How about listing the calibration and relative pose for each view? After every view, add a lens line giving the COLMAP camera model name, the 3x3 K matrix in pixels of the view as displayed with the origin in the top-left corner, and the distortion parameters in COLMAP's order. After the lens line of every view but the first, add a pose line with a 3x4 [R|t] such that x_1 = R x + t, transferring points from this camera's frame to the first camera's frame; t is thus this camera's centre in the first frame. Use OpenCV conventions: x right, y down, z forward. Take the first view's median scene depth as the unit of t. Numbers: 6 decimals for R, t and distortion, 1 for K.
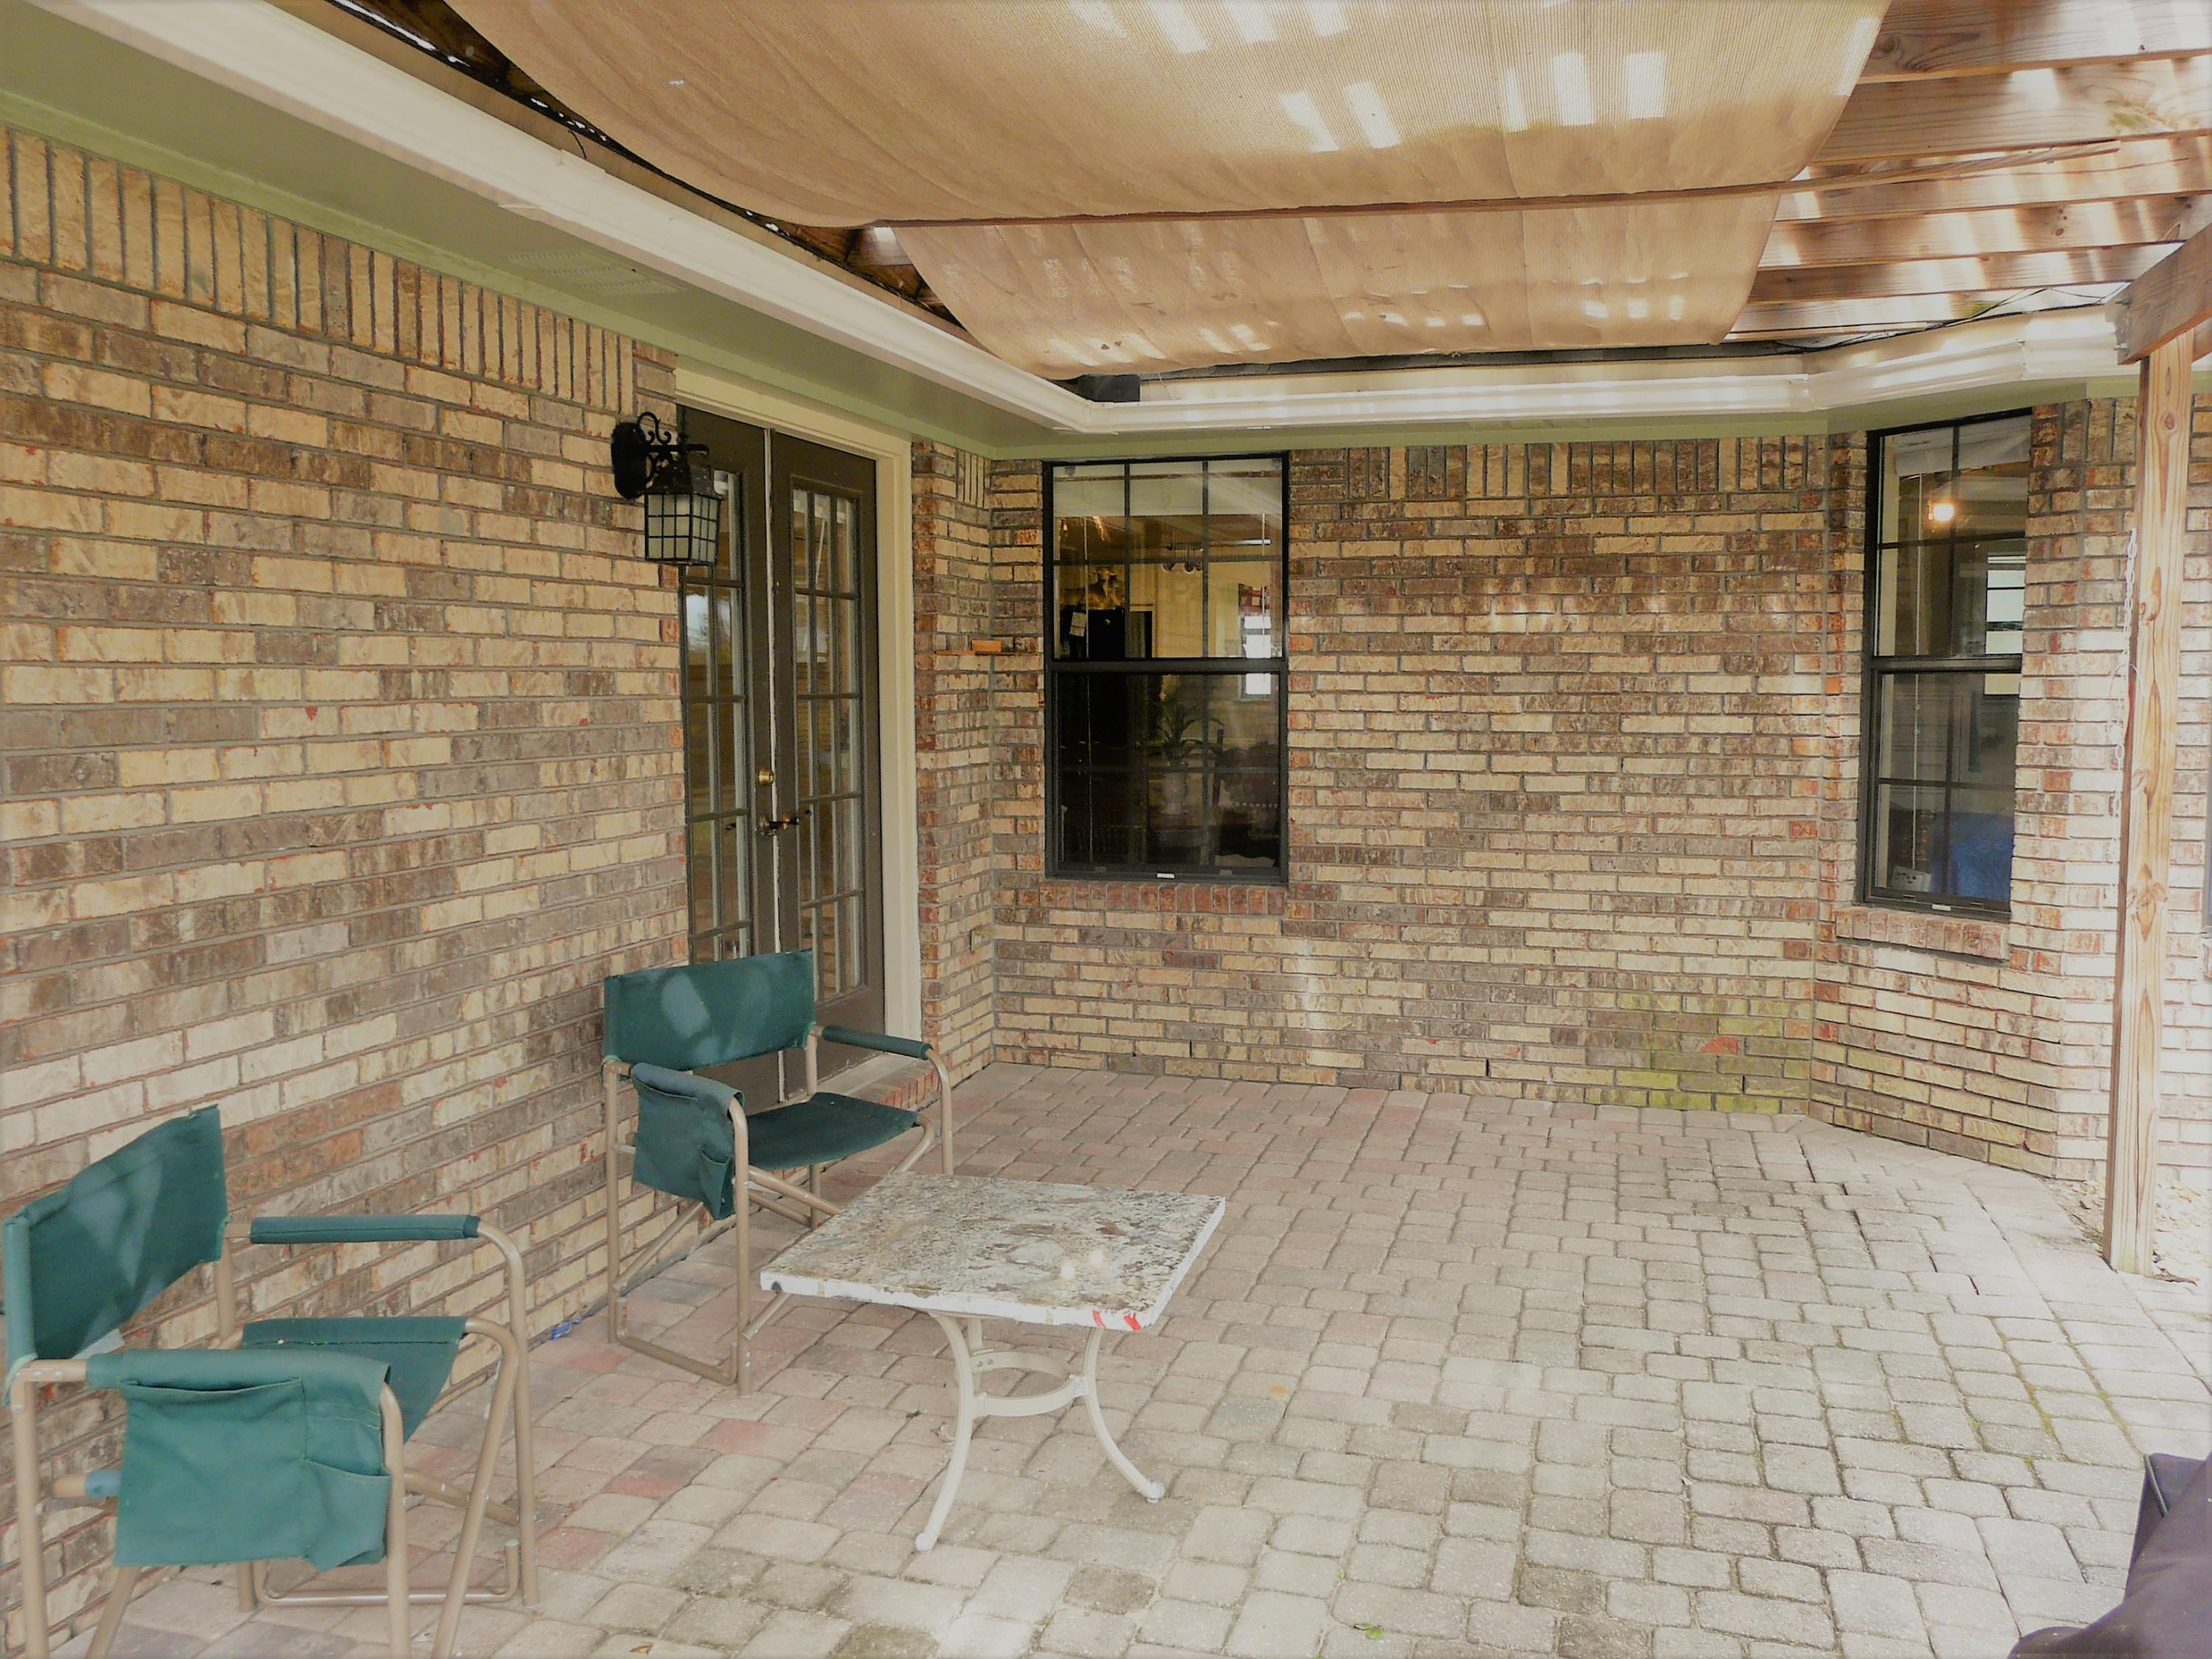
lens RADIAL K [[1835.7, 0, 1091.9], [0, 1835.7, 841.9], [0, 0, 1]] dist [-0.084165, 0.112156]
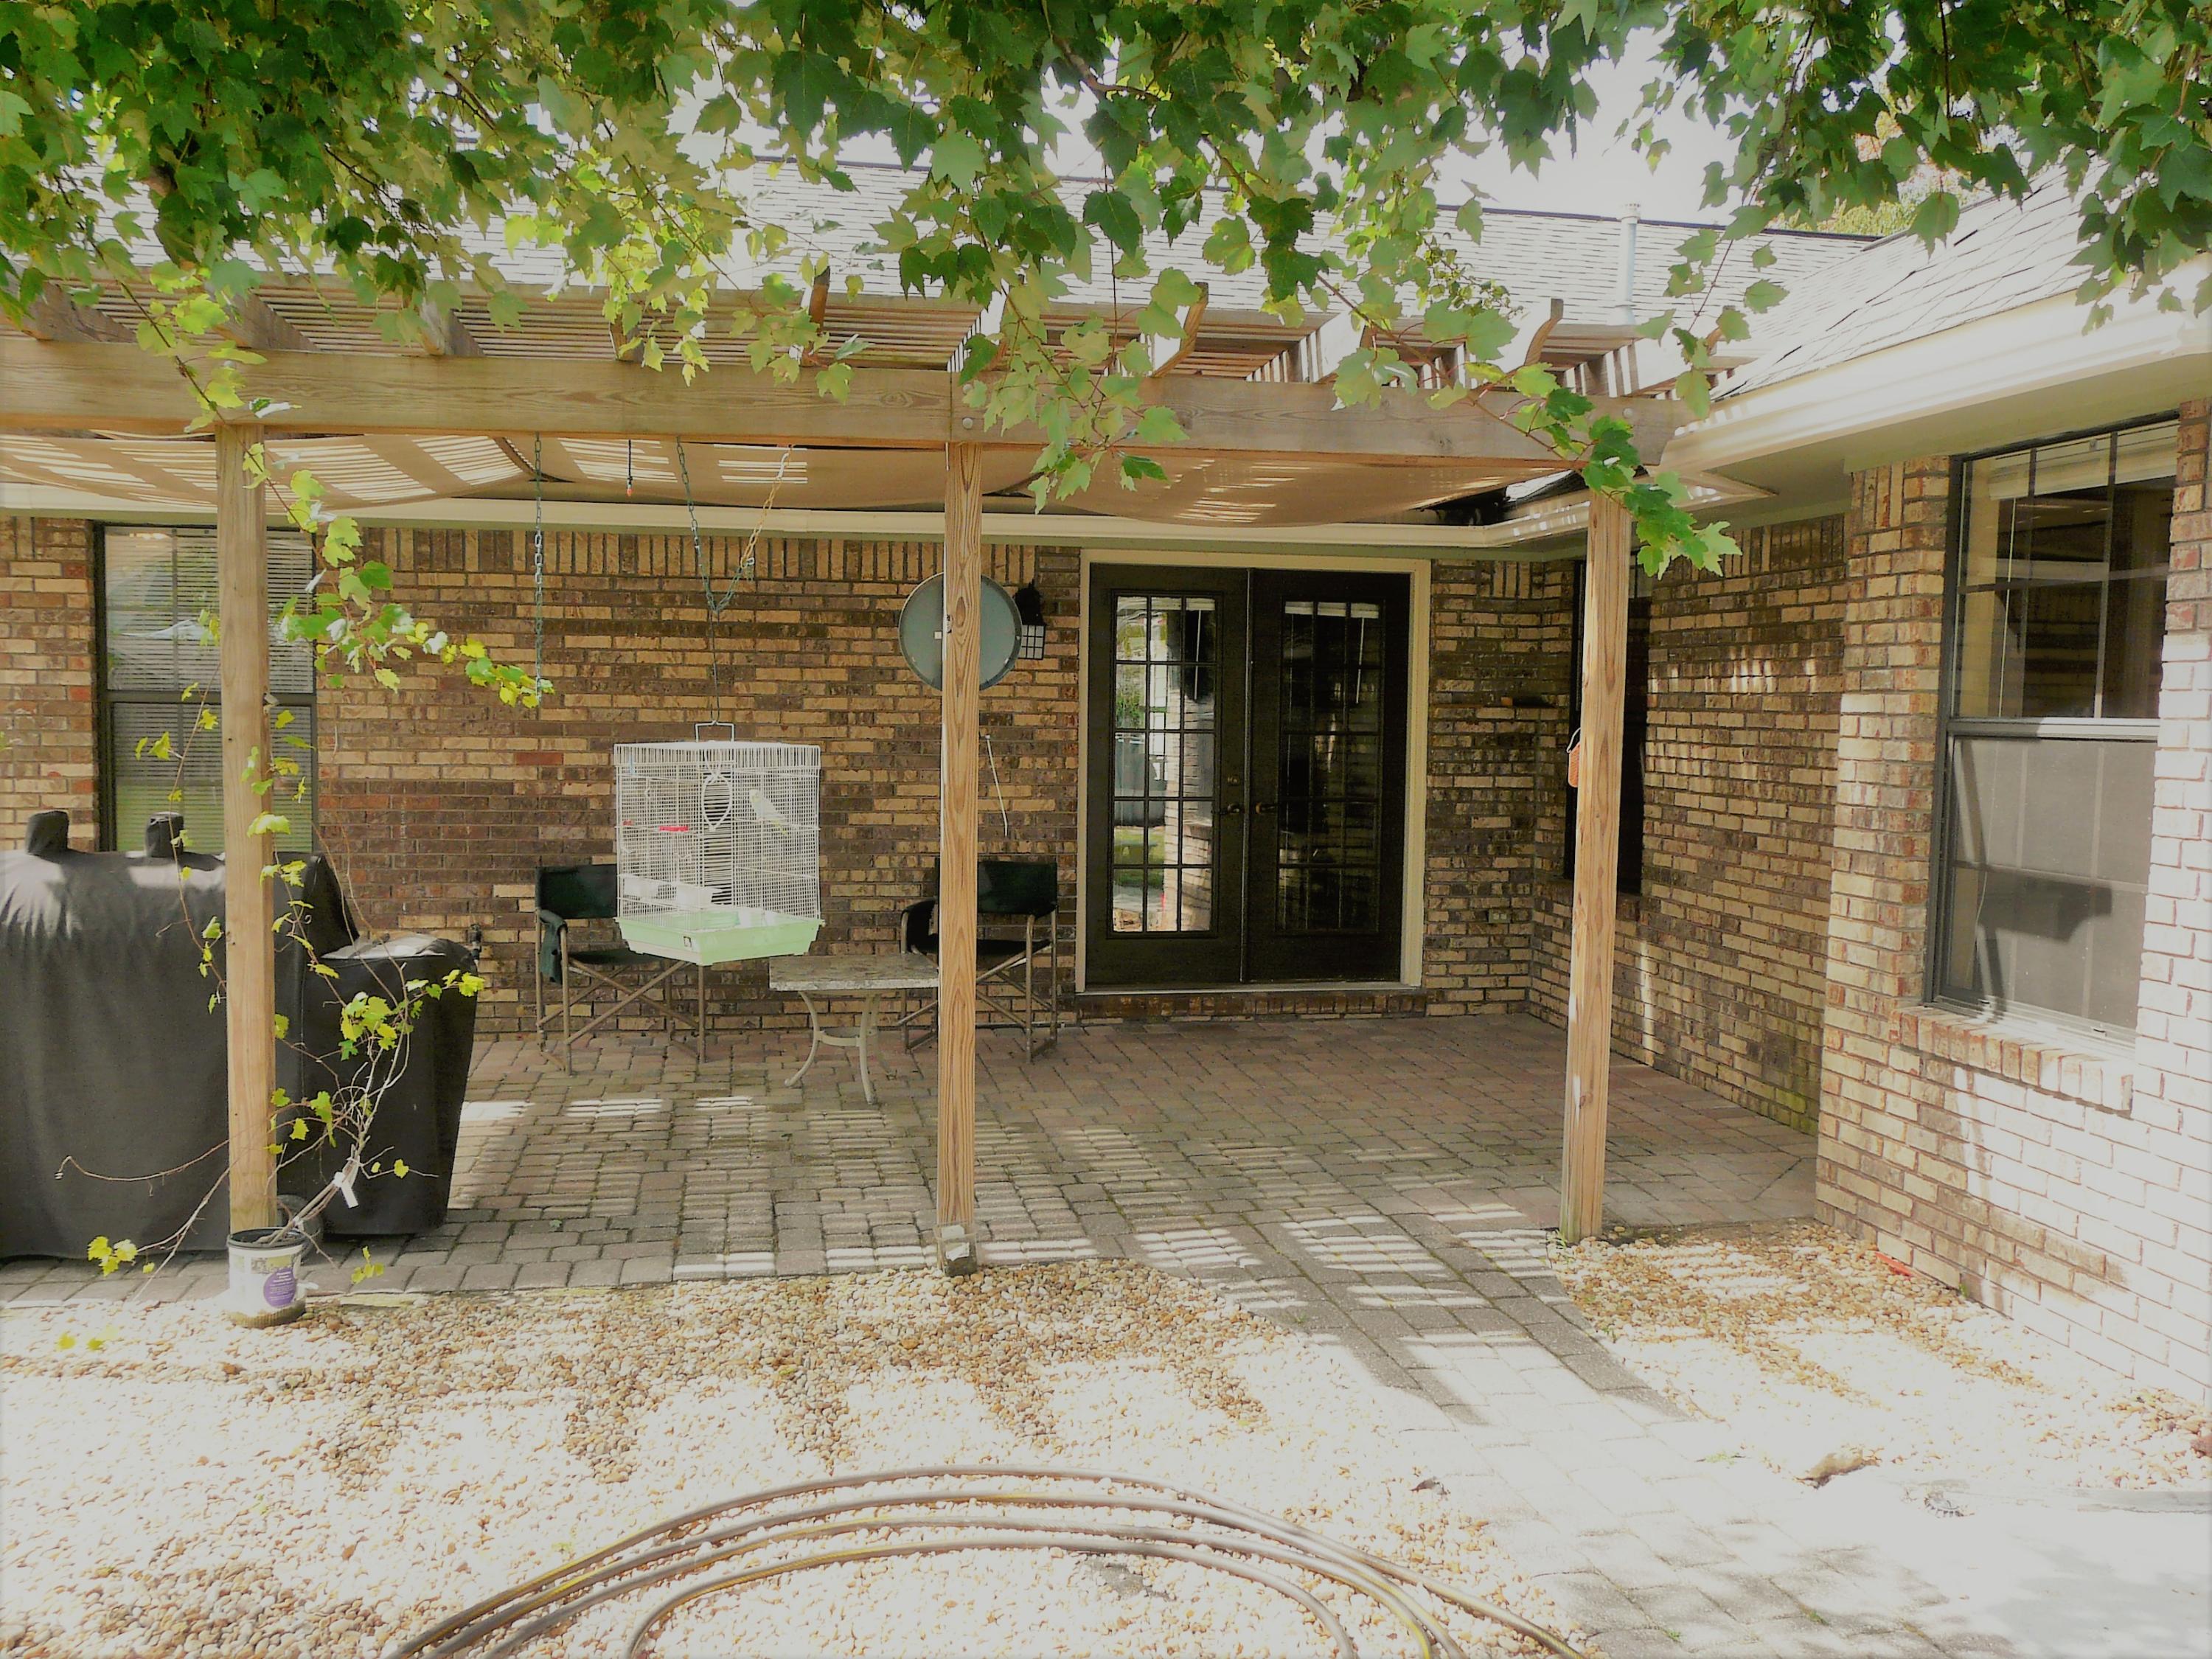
lens RADIAL K [[1835.7, 0, 1091.9], [0, 1835.7, 841.9], [0, 0, 1]] dist [-0.084165, 0.112156]
pose [[0.449298, 0.075361, -0.890198, 1.788350], [-0.093423, 0.994936, 0.037076, -0.042273], [0.888484, 0.066506, 0.454063, 0.203827]]
